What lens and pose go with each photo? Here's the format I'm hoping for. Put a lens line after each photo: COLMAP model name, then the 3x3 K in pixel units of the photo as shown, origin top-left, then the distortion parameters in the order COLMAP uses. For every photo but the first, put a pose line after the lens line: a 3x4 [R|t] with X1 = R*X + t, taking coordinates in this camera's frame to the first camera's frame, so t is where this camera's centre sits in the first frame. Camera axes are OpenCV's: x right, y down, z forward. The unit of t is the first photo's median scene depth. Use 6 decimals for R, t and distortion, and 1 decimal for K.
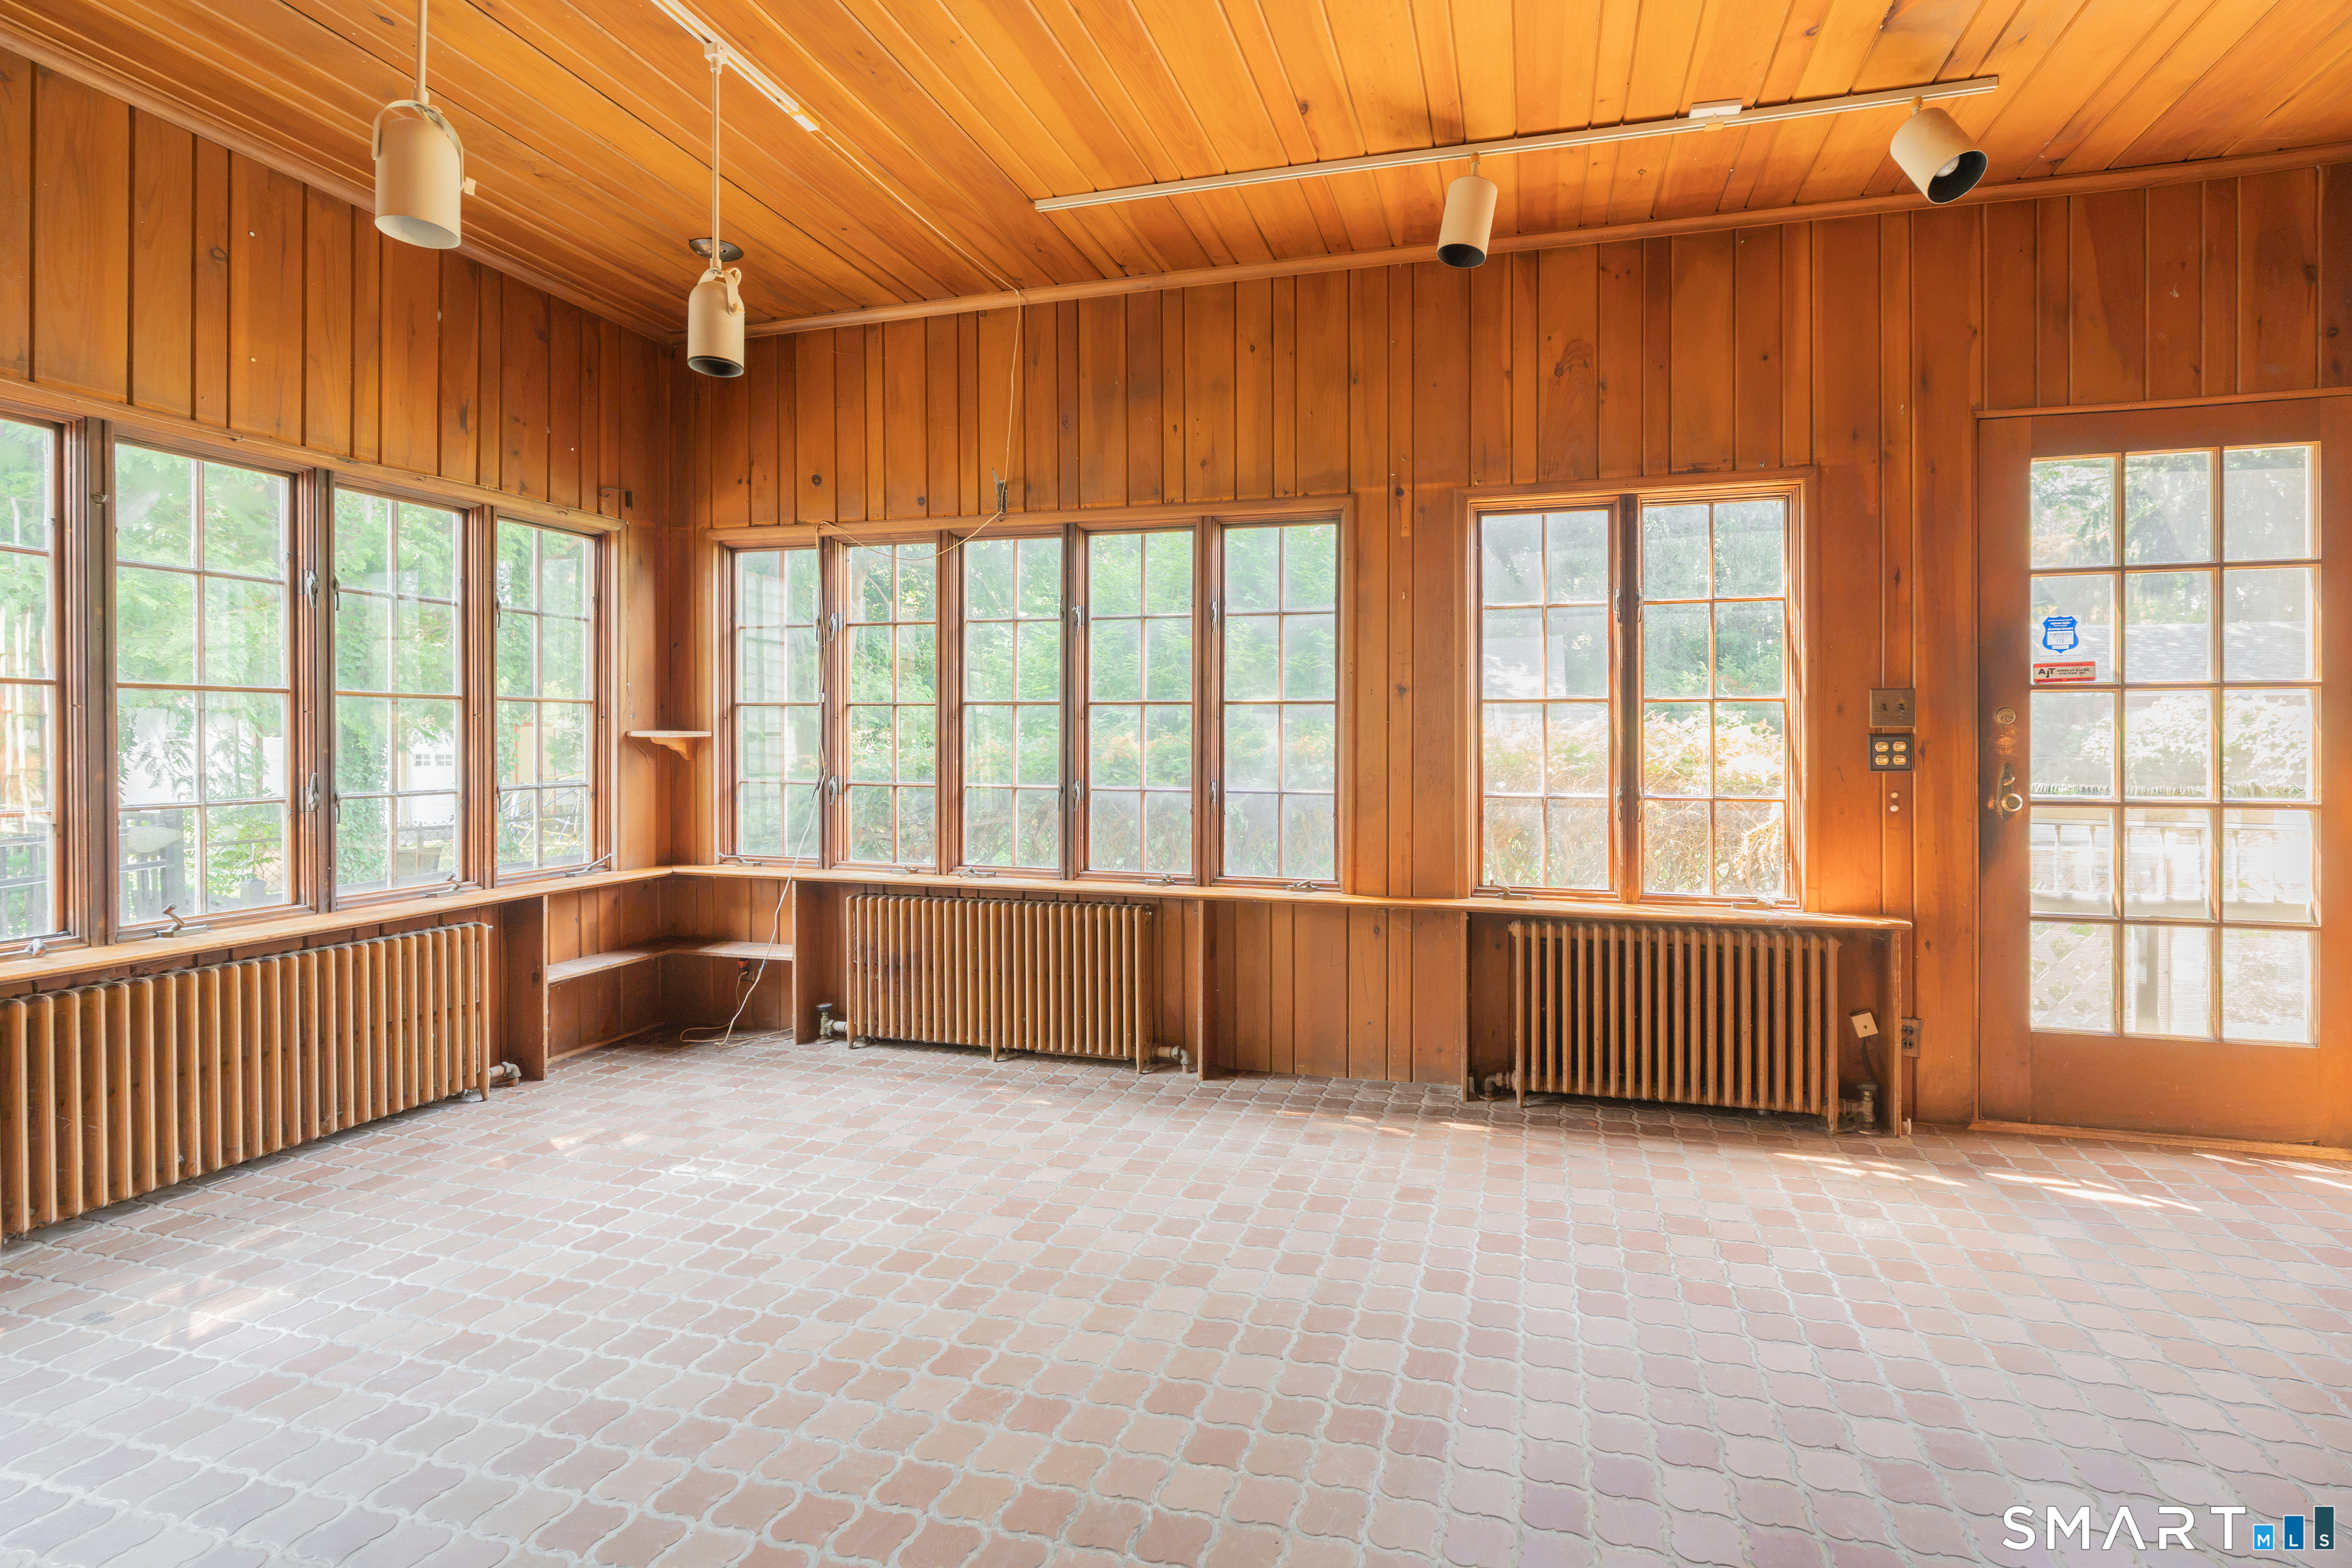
lens RADIAL K [[1040.3, 0, 1212.1], [0, 1040.3, 741.7], [0, 0, 1]] dist [-0.007983, 0.002170]
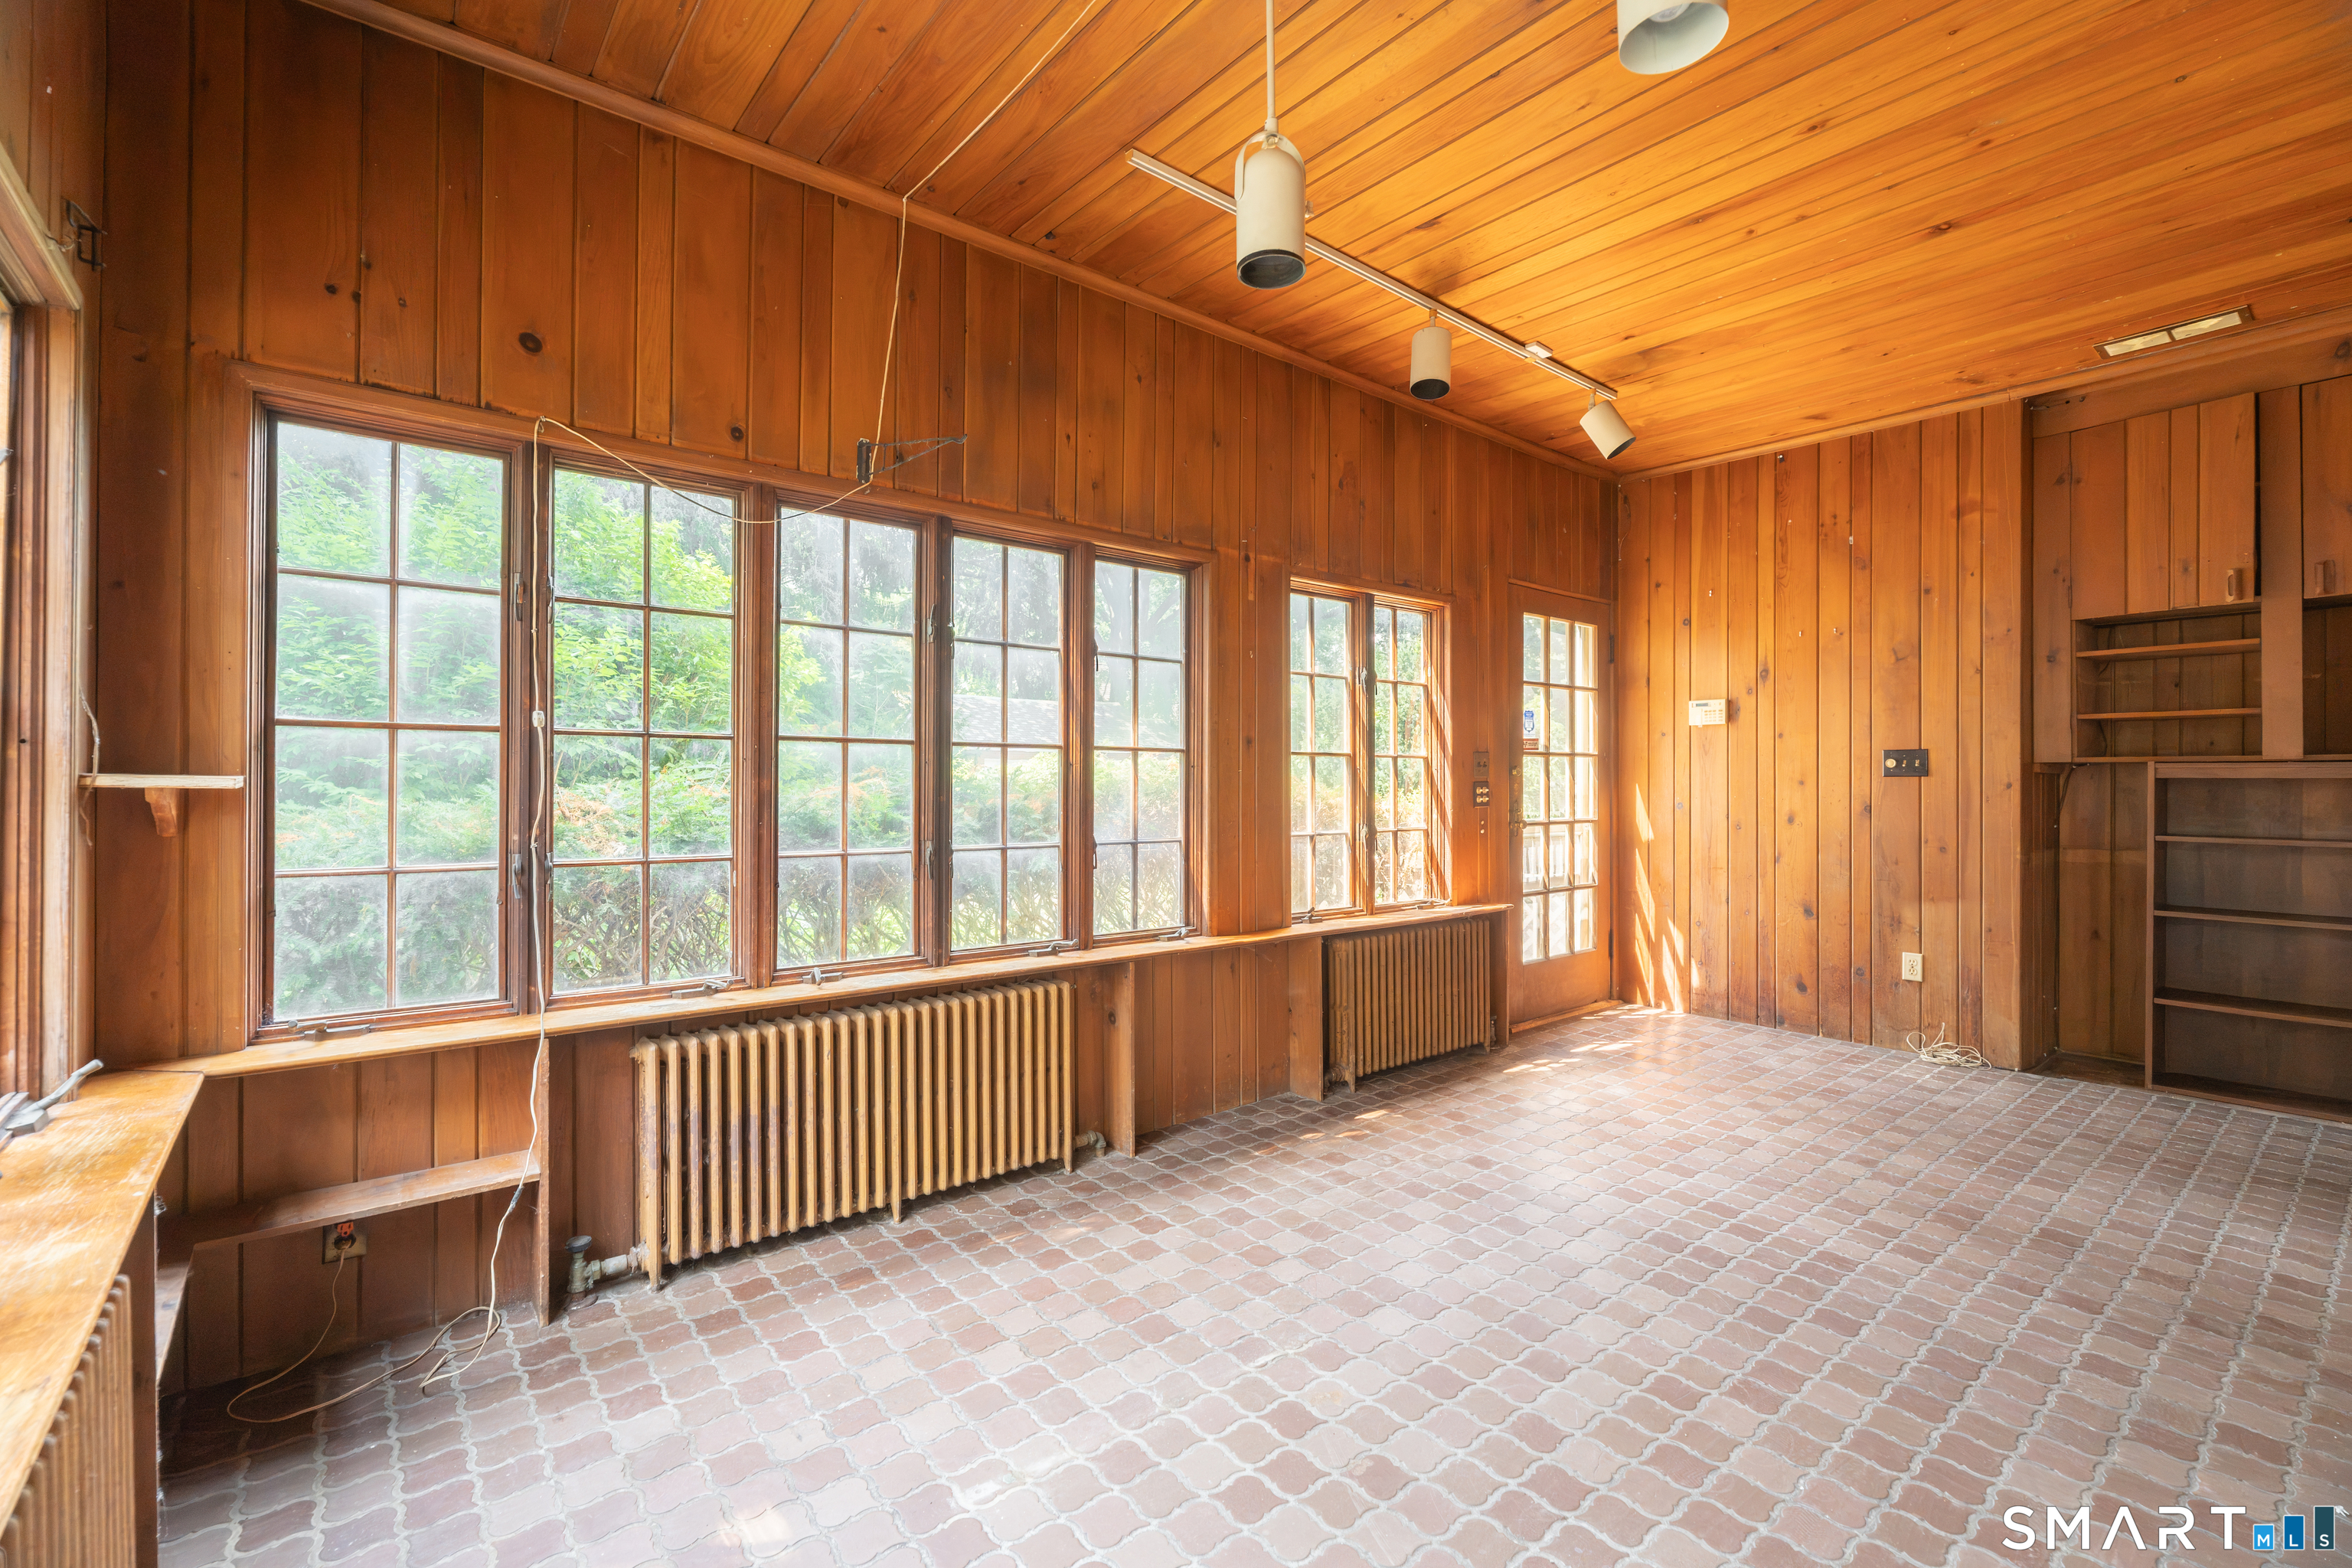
lens RADIAL K [[1040.3, 0, 1163.5], [0, 1040.3, 776.6], [0, 0, 1]] dist [-0.007983, 0.002170]
pose [[0.584692, 0.004103, 0.811245, -0.839573], [0.004649, 0.999954, -0.008409, -0.004209], [-0.811242, 0.008688, 0.584646, 0.491739]]
